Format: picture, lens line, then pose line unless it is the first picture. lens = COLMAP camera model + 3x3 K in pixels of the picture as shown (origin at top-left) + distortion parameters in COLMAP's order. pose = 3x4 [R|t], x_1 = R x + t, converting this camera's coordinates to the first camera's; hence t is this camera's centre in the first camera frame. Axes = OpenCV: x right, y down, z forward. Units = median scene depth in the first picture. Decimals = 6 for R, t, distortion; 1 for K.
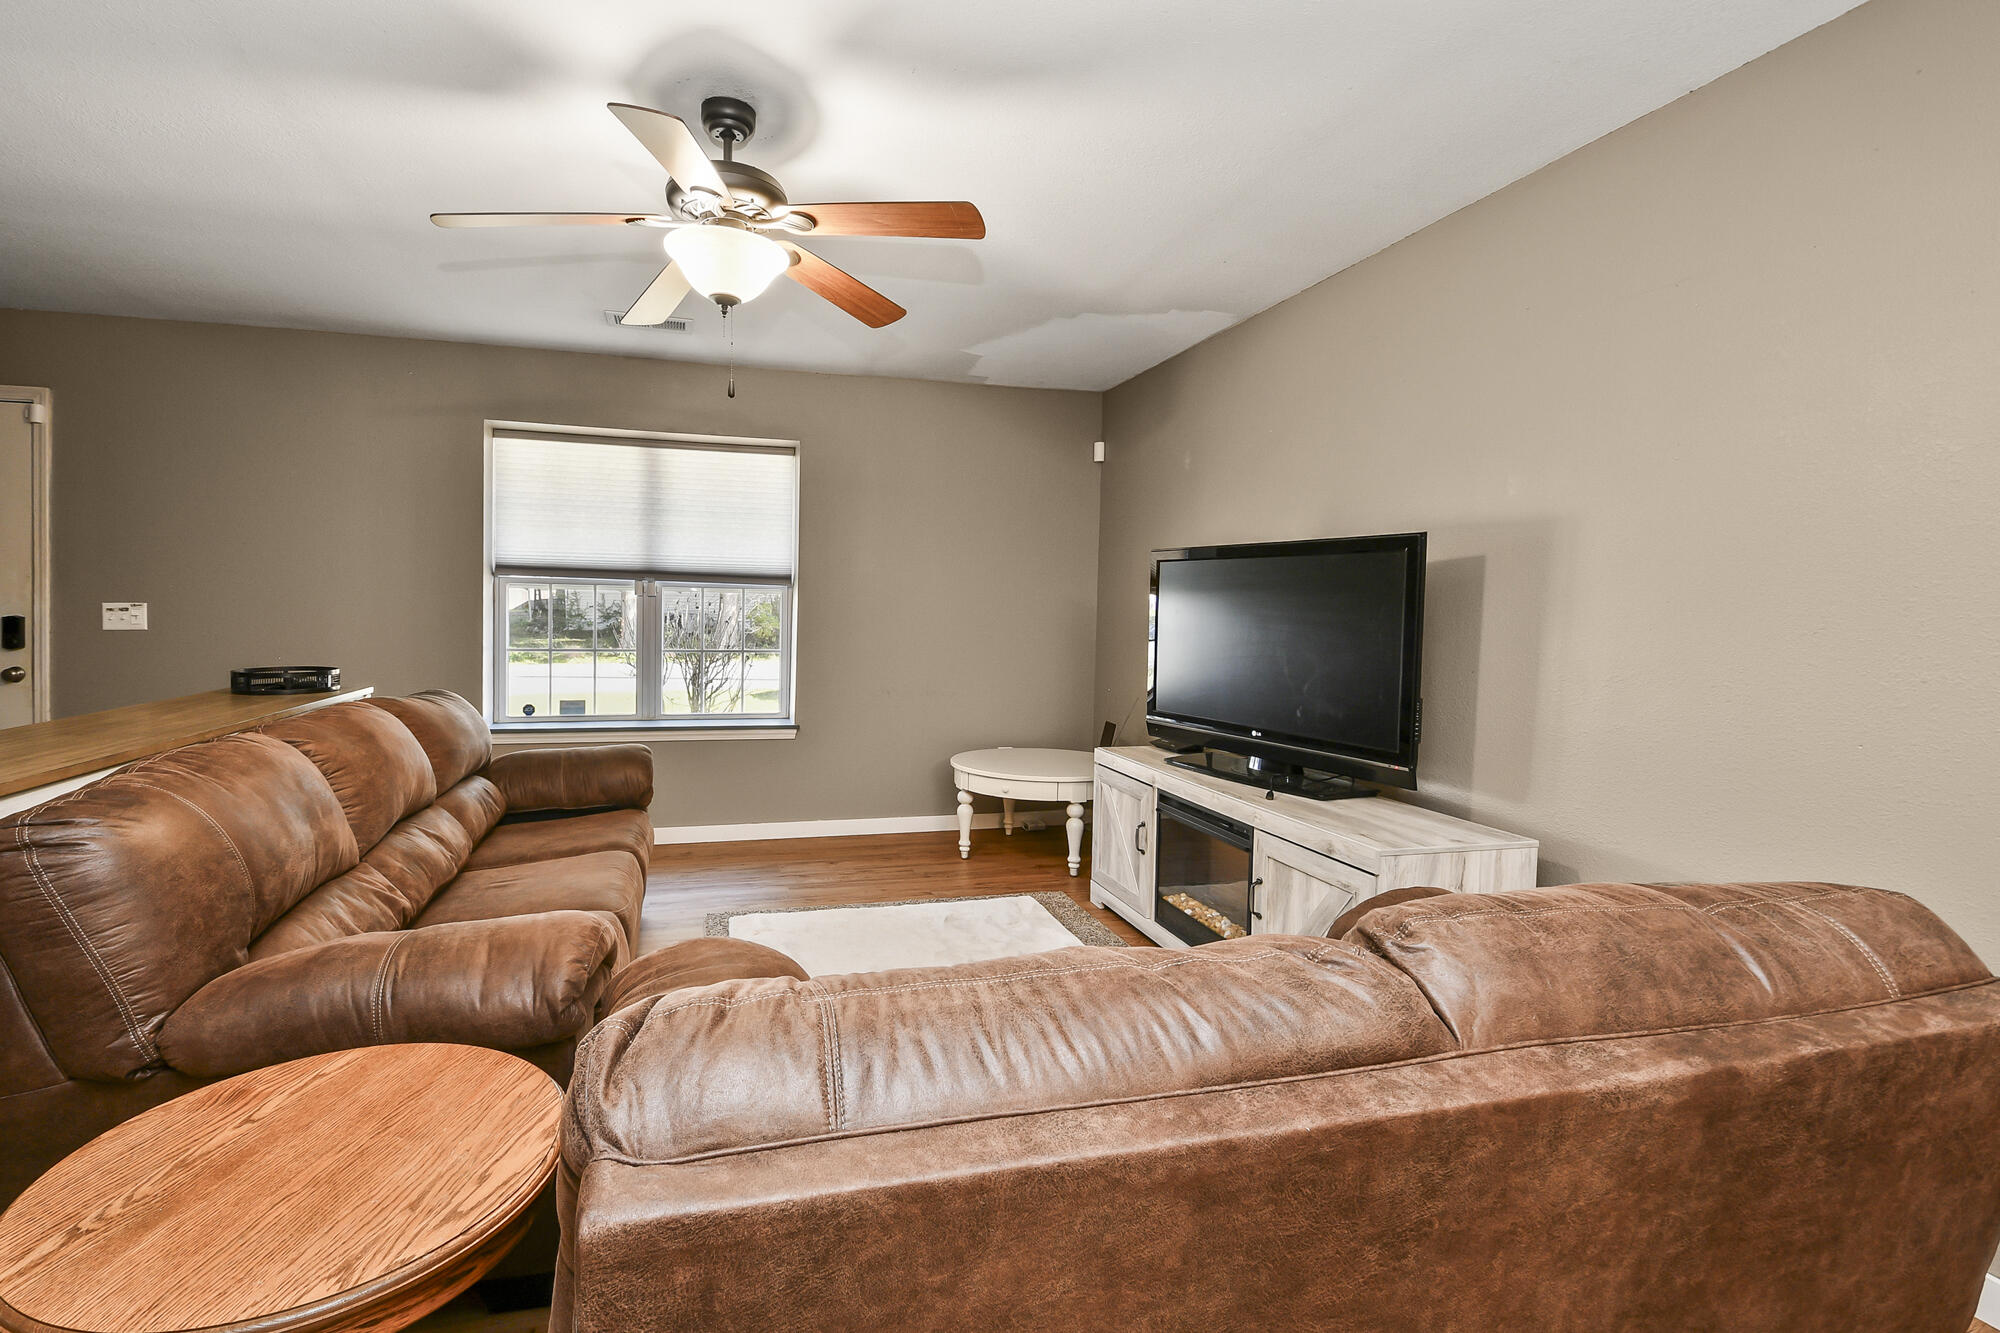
lens RADIAL K [[830.7, 0, 997.8], [0, 830.7, 639.8], [0, 0, 1]] dist [-0.012152, -0.000241]
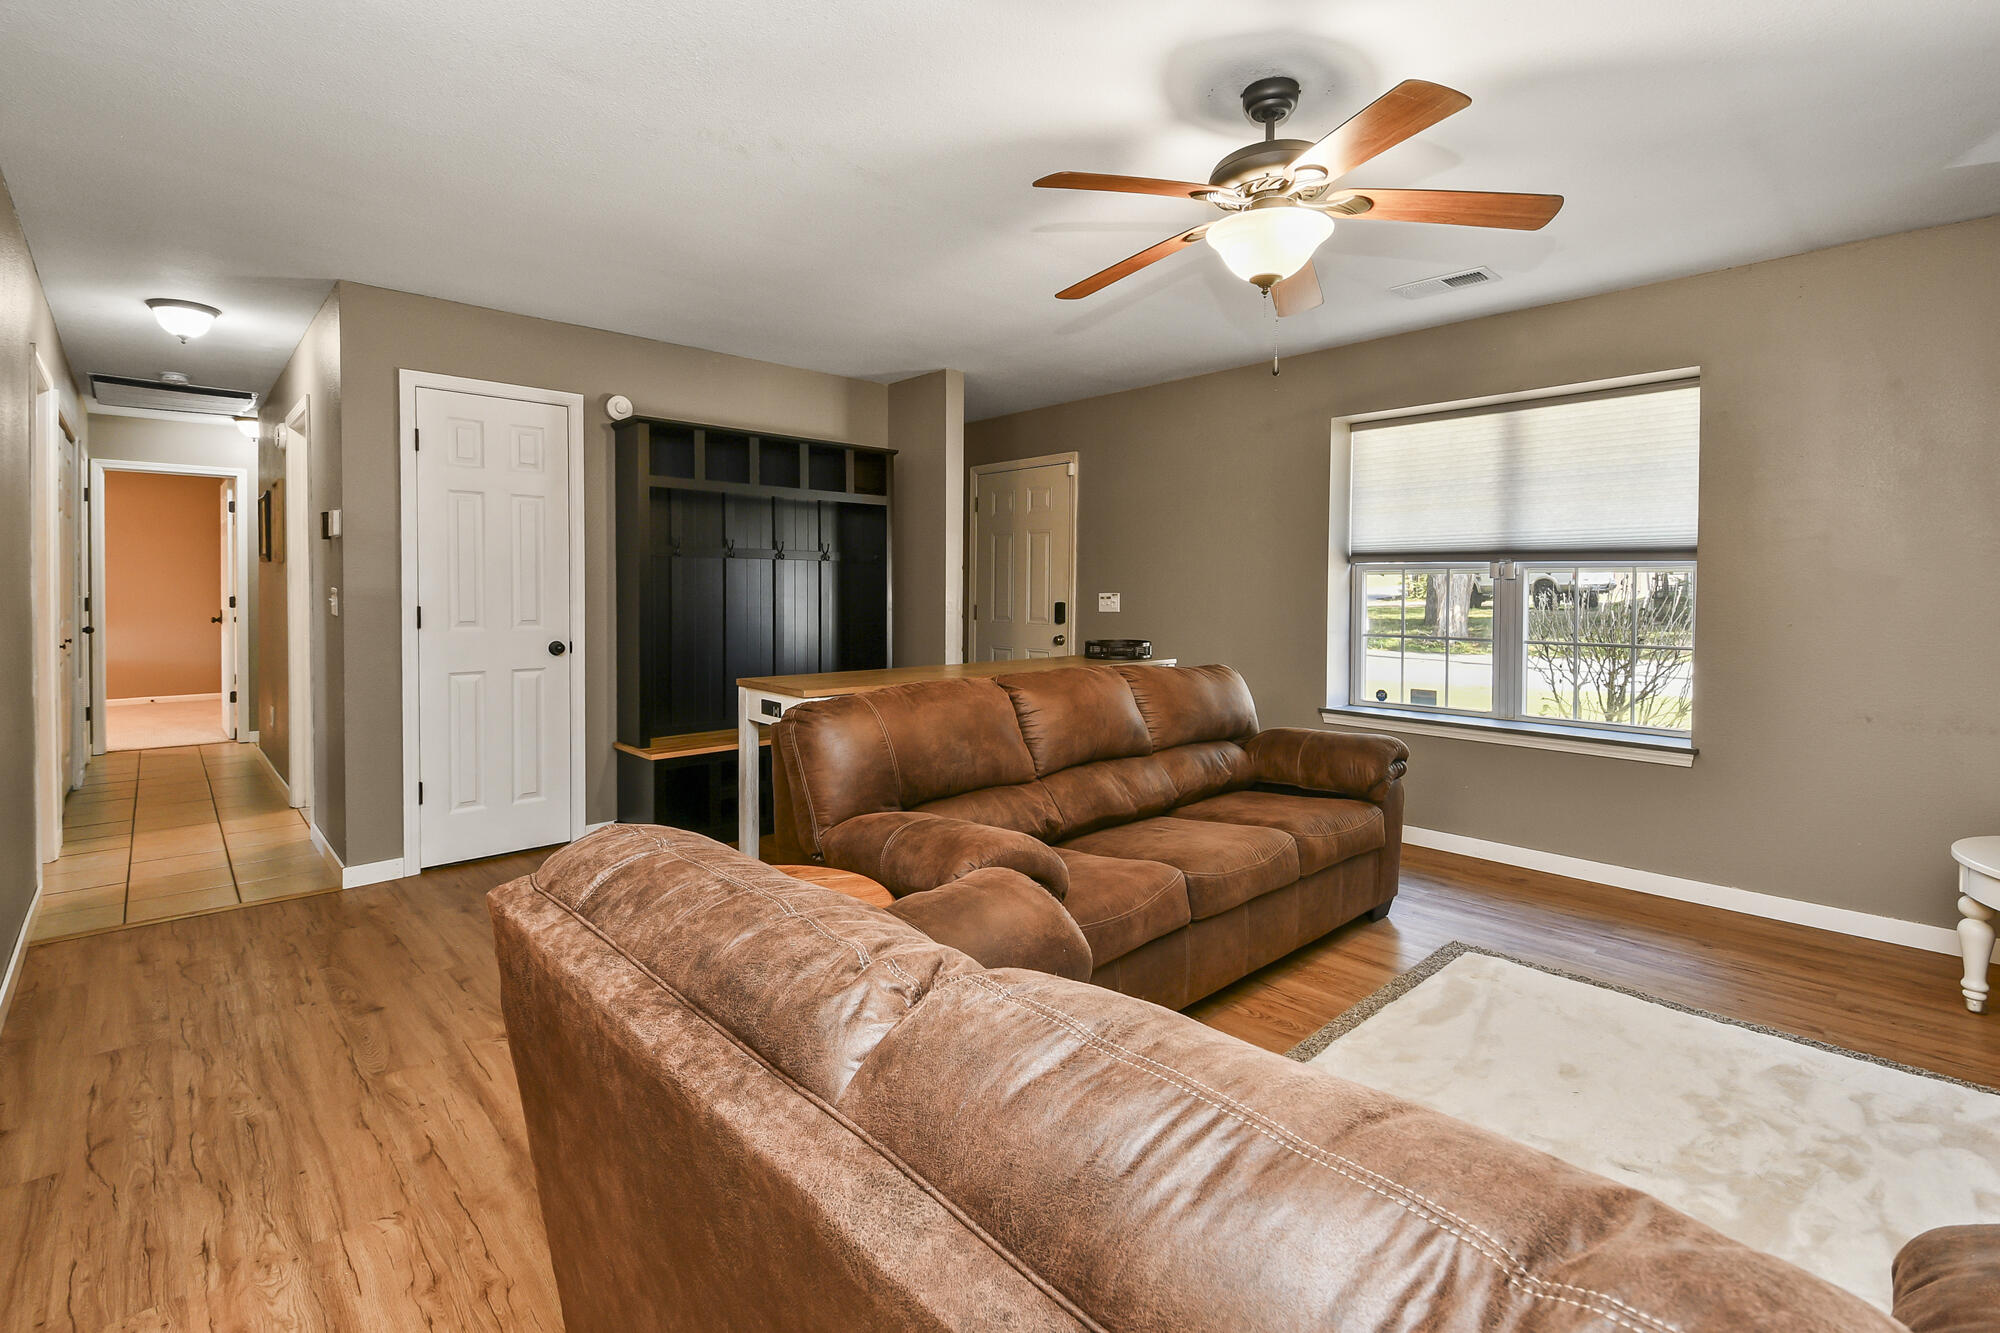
lens RADIAL K [[899.2, 0, 1025.3], [0, 899.2, 592.3], [0, 0, 1]] dist [0.014427, -0.015836]
pose [[0.482173, -0.012331, -0.875989, 0.190051], [-0.025892, 0.999264, -0.028318, 0.001508], [0.875694, 0.036335, 0.481498, 0.093901]]
